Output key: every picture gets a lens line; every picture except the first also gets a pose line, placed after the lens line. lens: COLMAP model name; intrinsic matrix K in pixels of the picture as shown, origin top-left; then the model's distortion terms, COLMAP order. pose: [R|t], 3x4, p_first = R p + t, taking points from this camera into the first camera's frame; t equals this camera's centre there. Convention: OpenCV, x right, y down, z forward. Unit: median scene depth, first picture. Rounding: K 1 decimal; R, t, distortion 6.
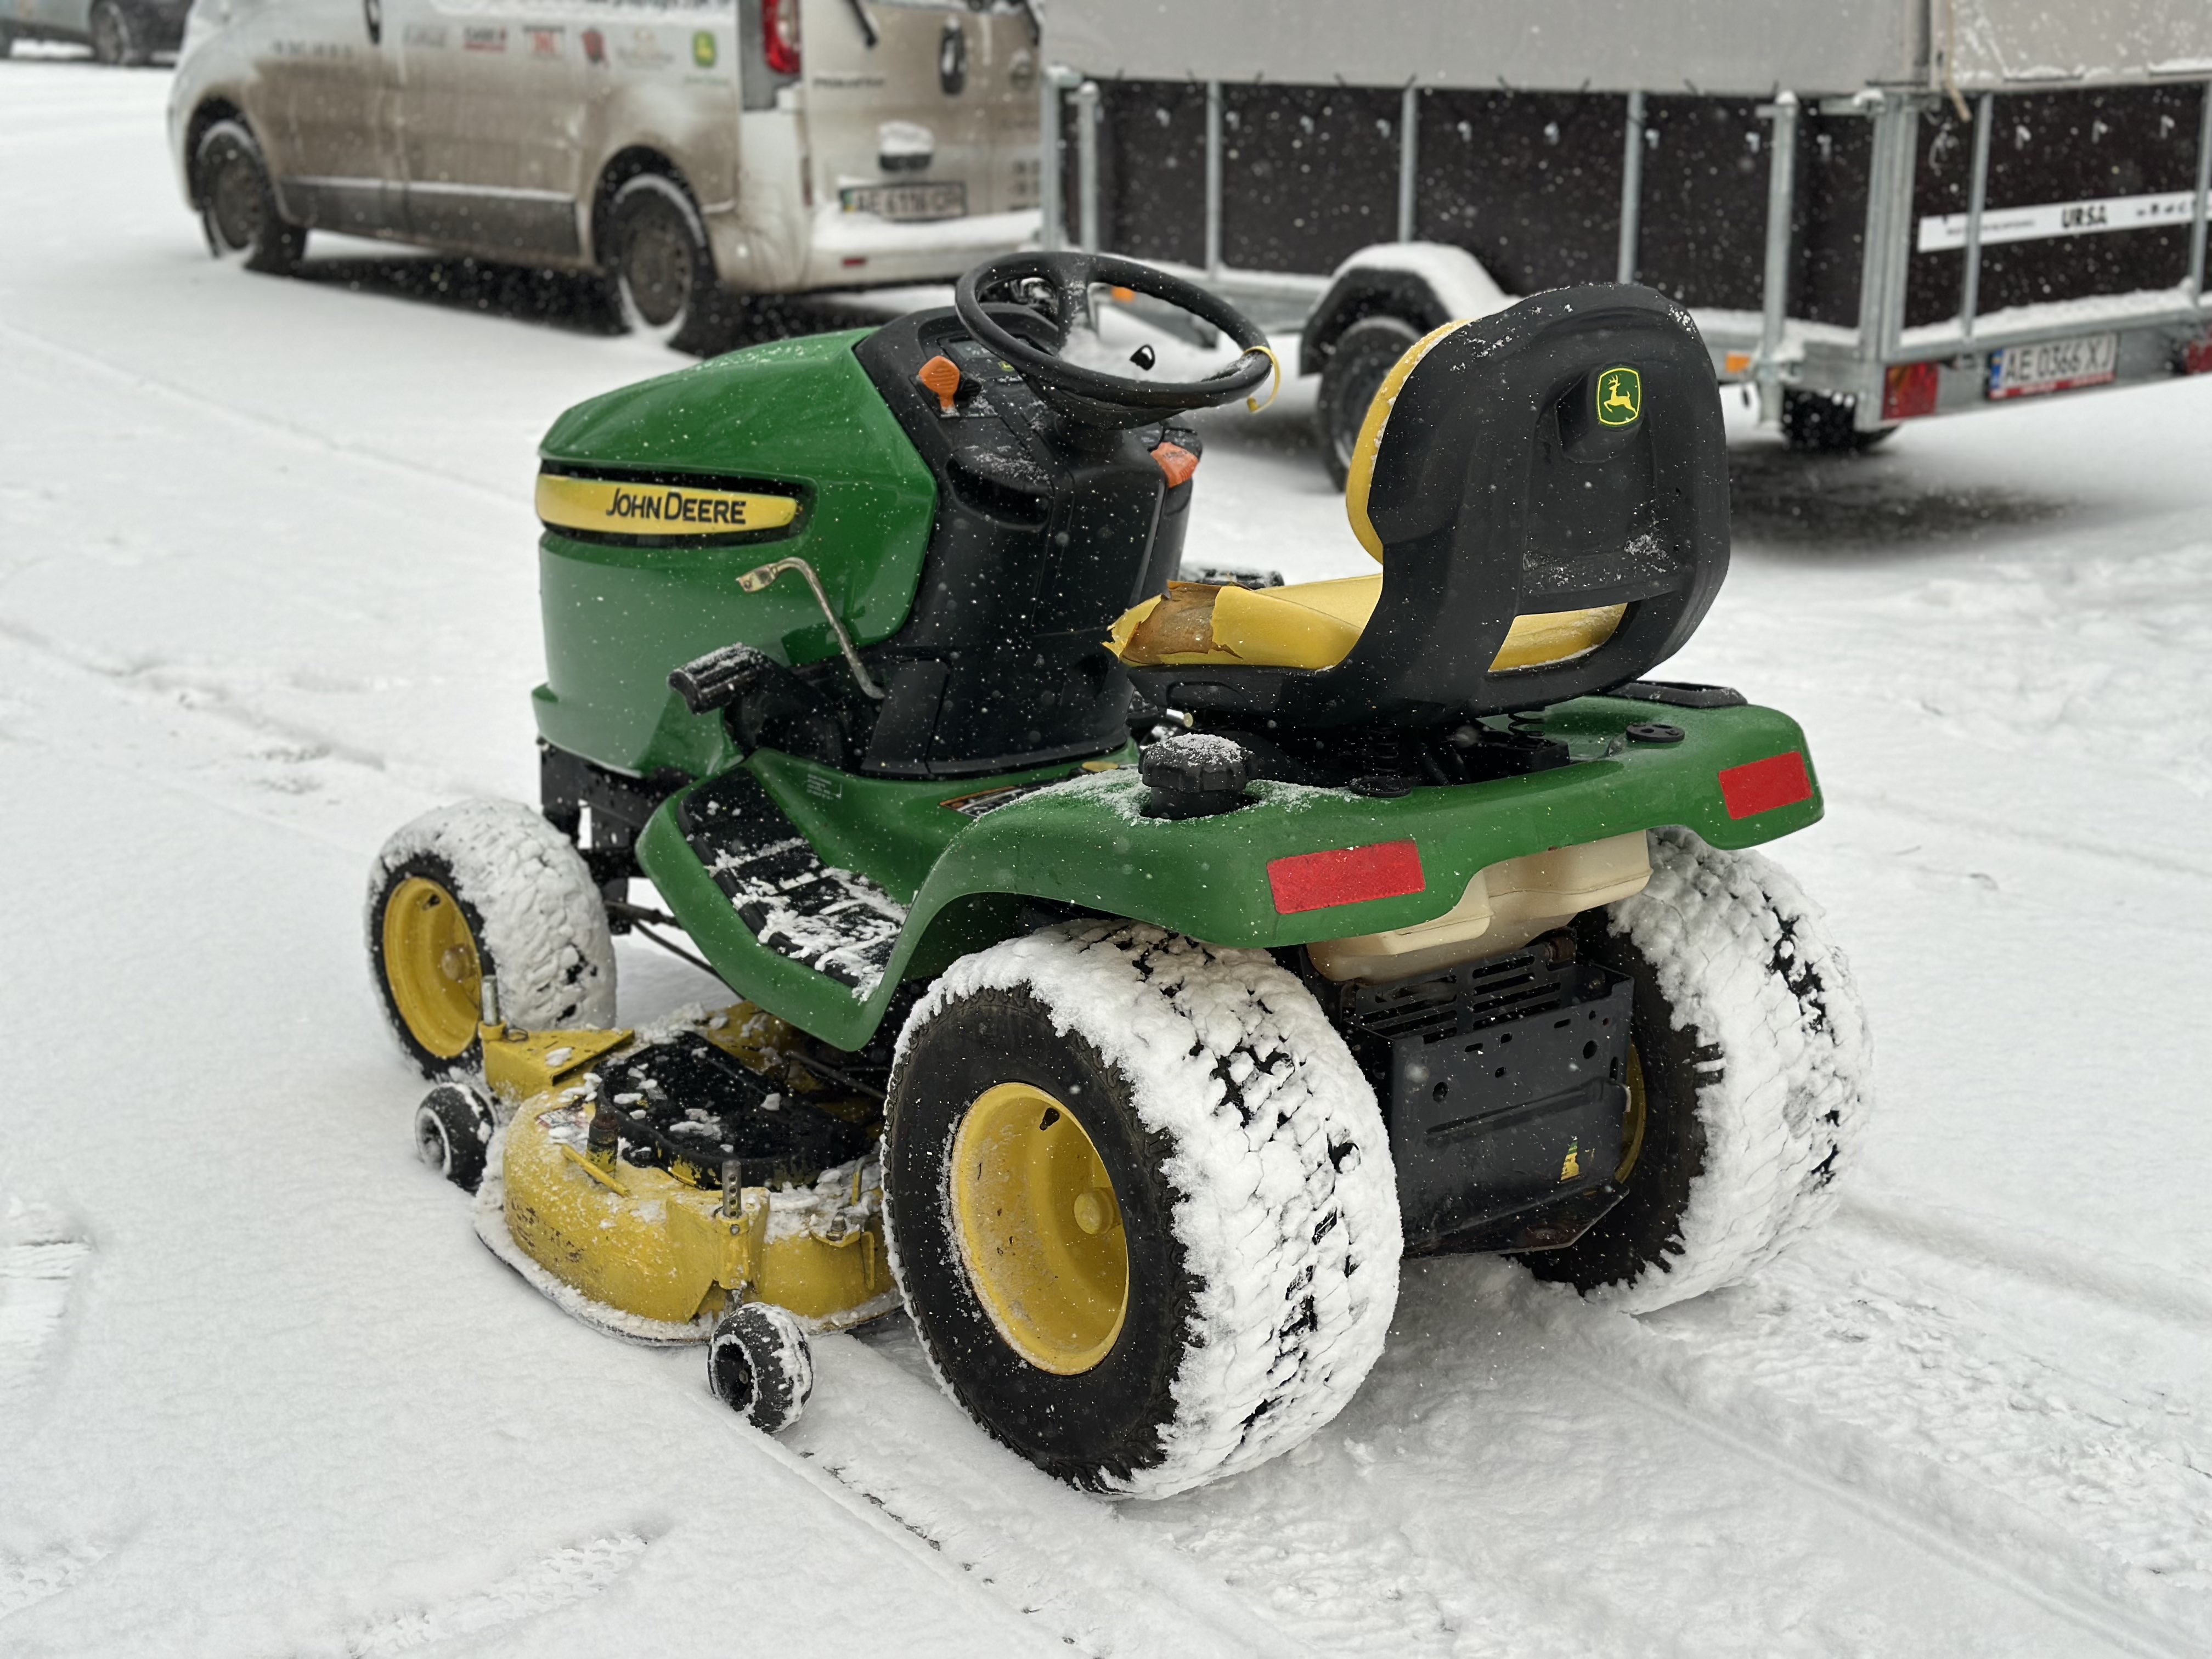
lens RADIAL K [[3086.0, 0, 1072.0], [0, 3086.0, 829.4], [0, 0, 1]] dist [0.132077, 0.001329]
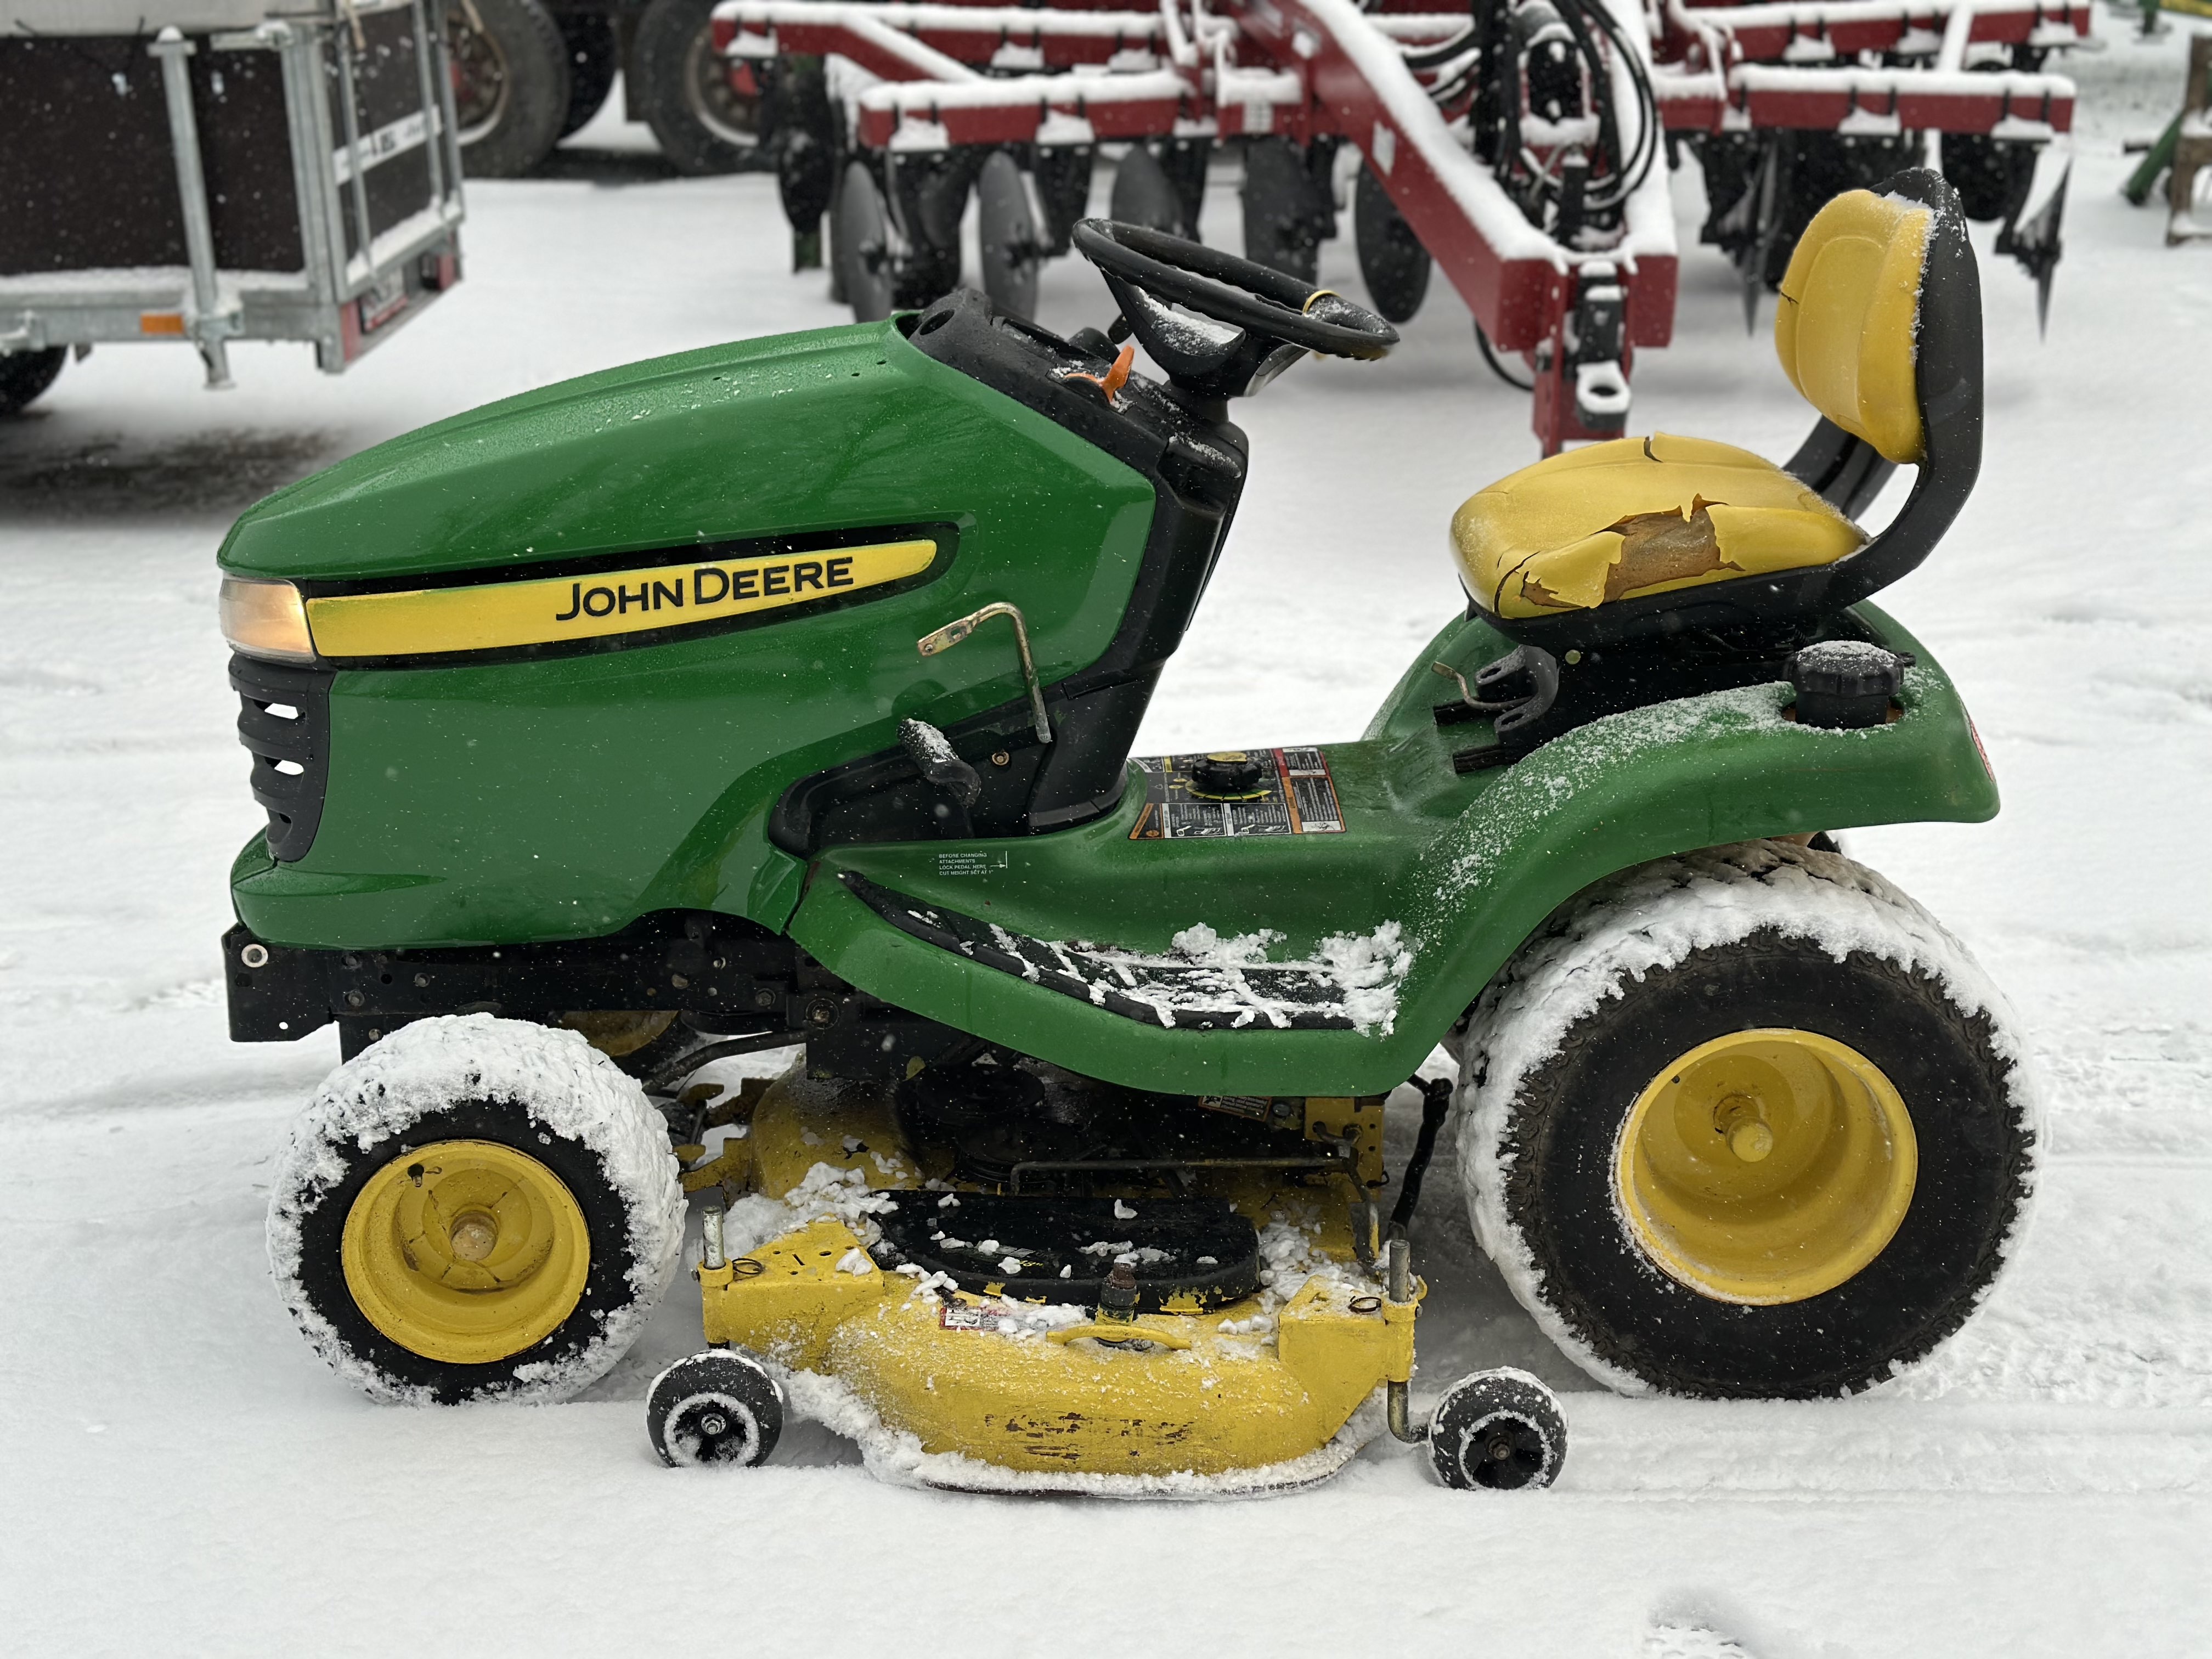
lens RADIAL K [[3086.0, 0, 1072.0], [0, 3086.0, 829.4], [0, 0, 1]] dist [0.132077, 0.001329]
pose [[0.617968, -0.251852, 0.744772, -0.708451], [0.233794, 0.963316, 0.131767, -0.130615], [-0.750637, 0.092696, 0.654180, 0.411760]]
